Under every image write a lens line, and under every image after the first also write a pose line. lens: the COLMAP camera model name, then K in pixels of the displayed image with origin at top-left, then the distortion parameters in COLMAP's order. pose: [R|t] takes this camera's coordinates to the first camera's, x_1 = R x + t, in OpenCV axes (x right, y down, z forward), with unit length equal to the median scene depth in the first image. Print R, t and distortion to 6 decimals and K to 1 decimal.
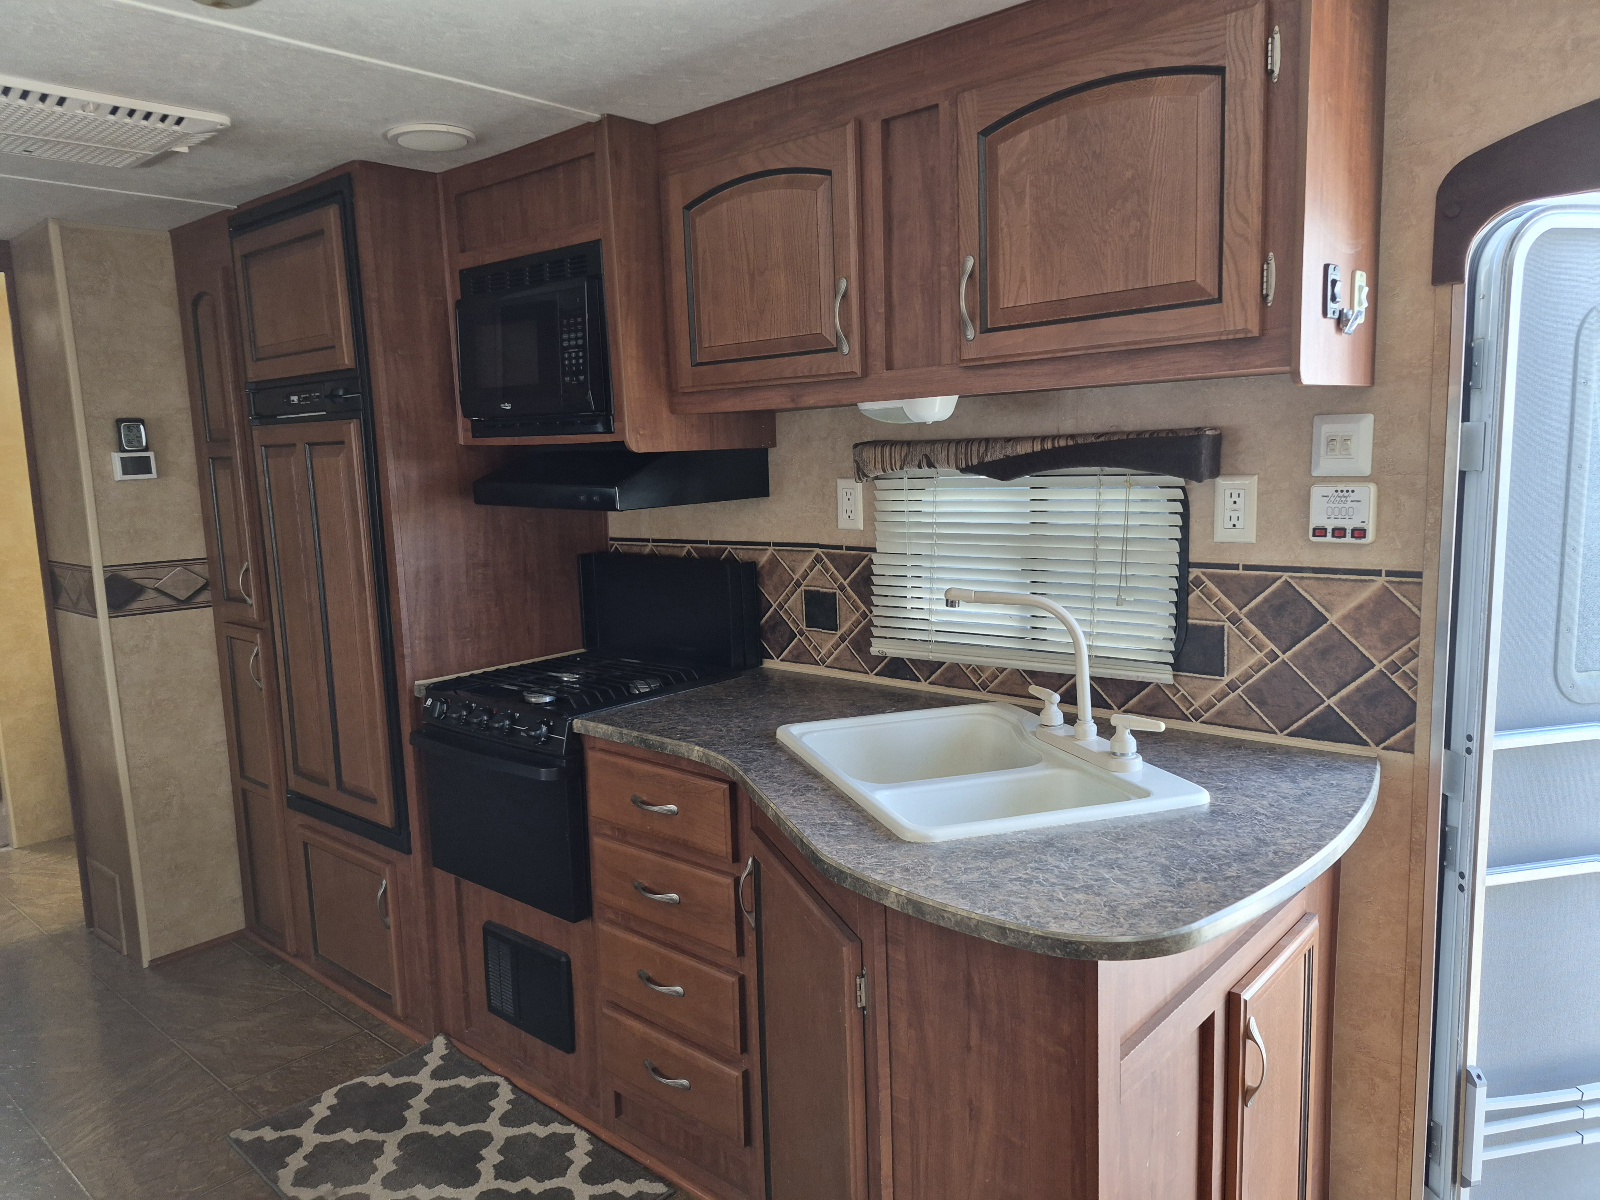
lens RADIAL K [[1095.1, 0, 804.4], [0, 1095.1, 602.6], [0, 0, 1]] dist [0.103042, -0.141012]
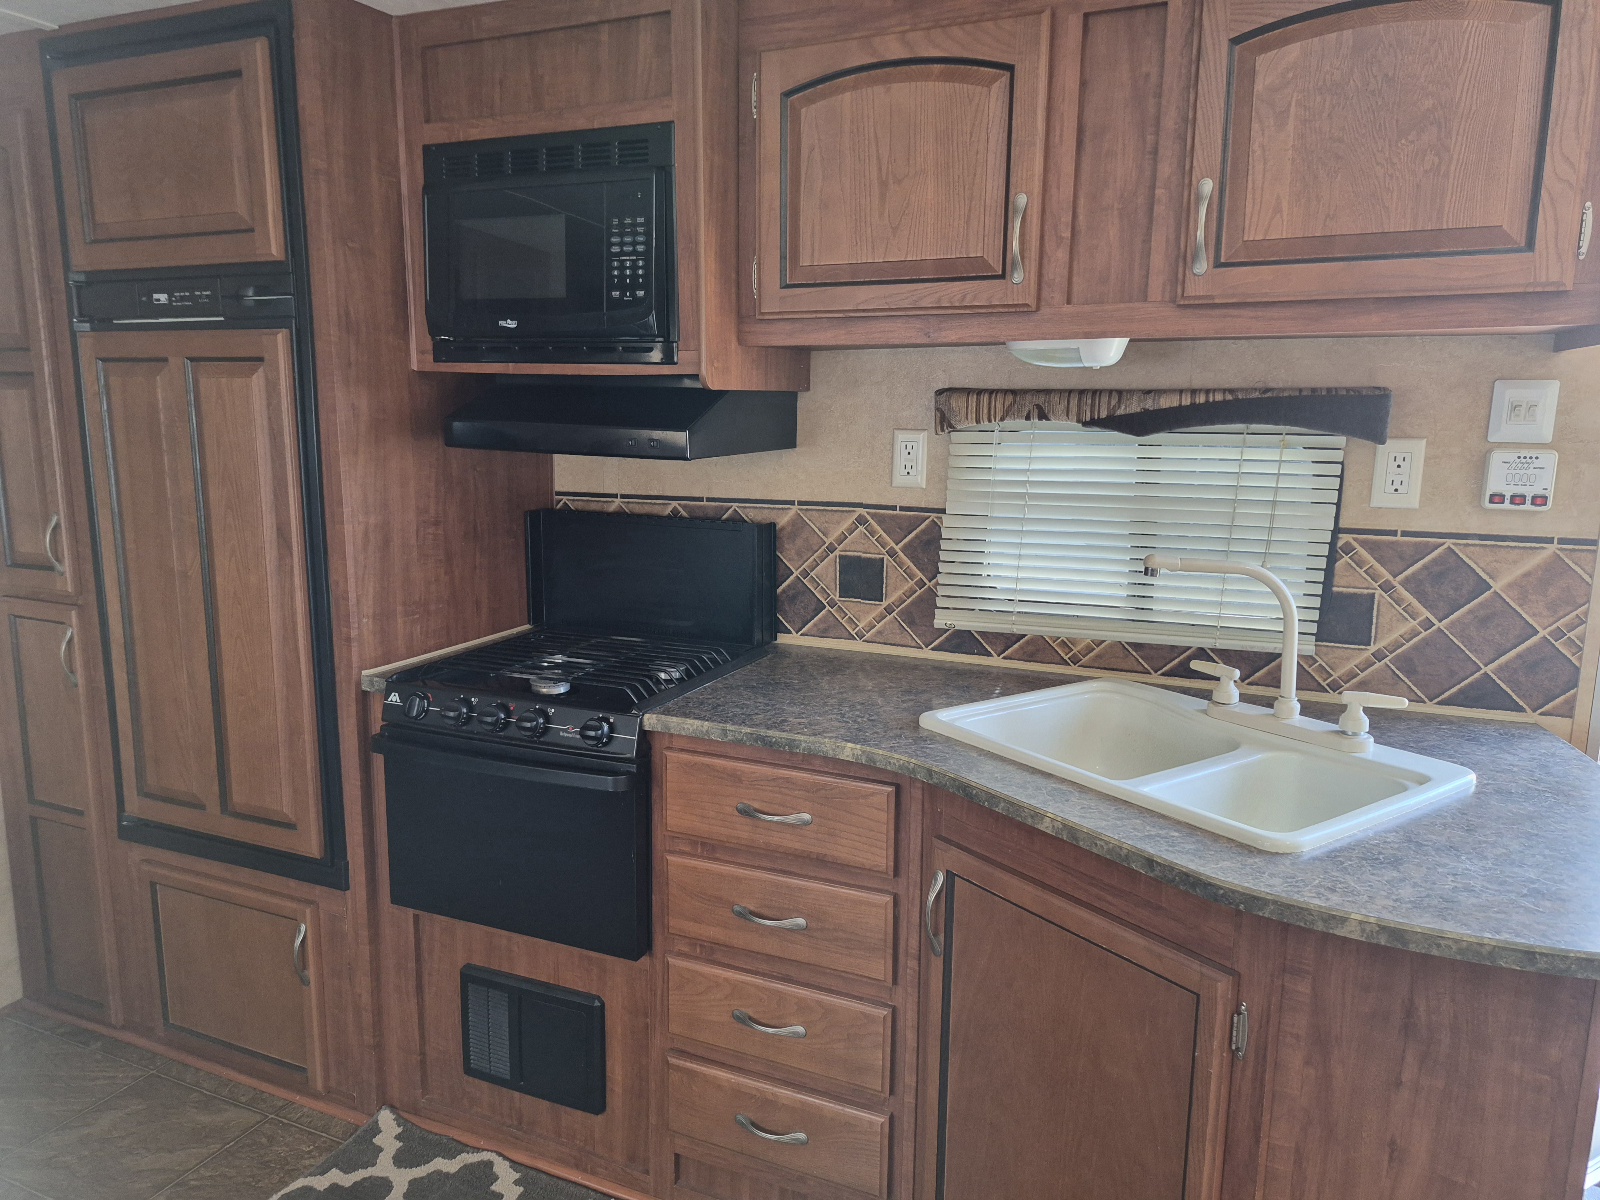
lens RADIAL K [[1097.1, 0, 794.3], [0, 1097.1, 594.4], [0, 0, 1]] dist [0.070330, -0.074053]
pose [[0.954765, -0.009221, 0.297219, -0.335374], [0.001031, 0.999616, 0.027702, -0.005008], [-0.297360, -0.026143, 0.954407, 0.187262]]
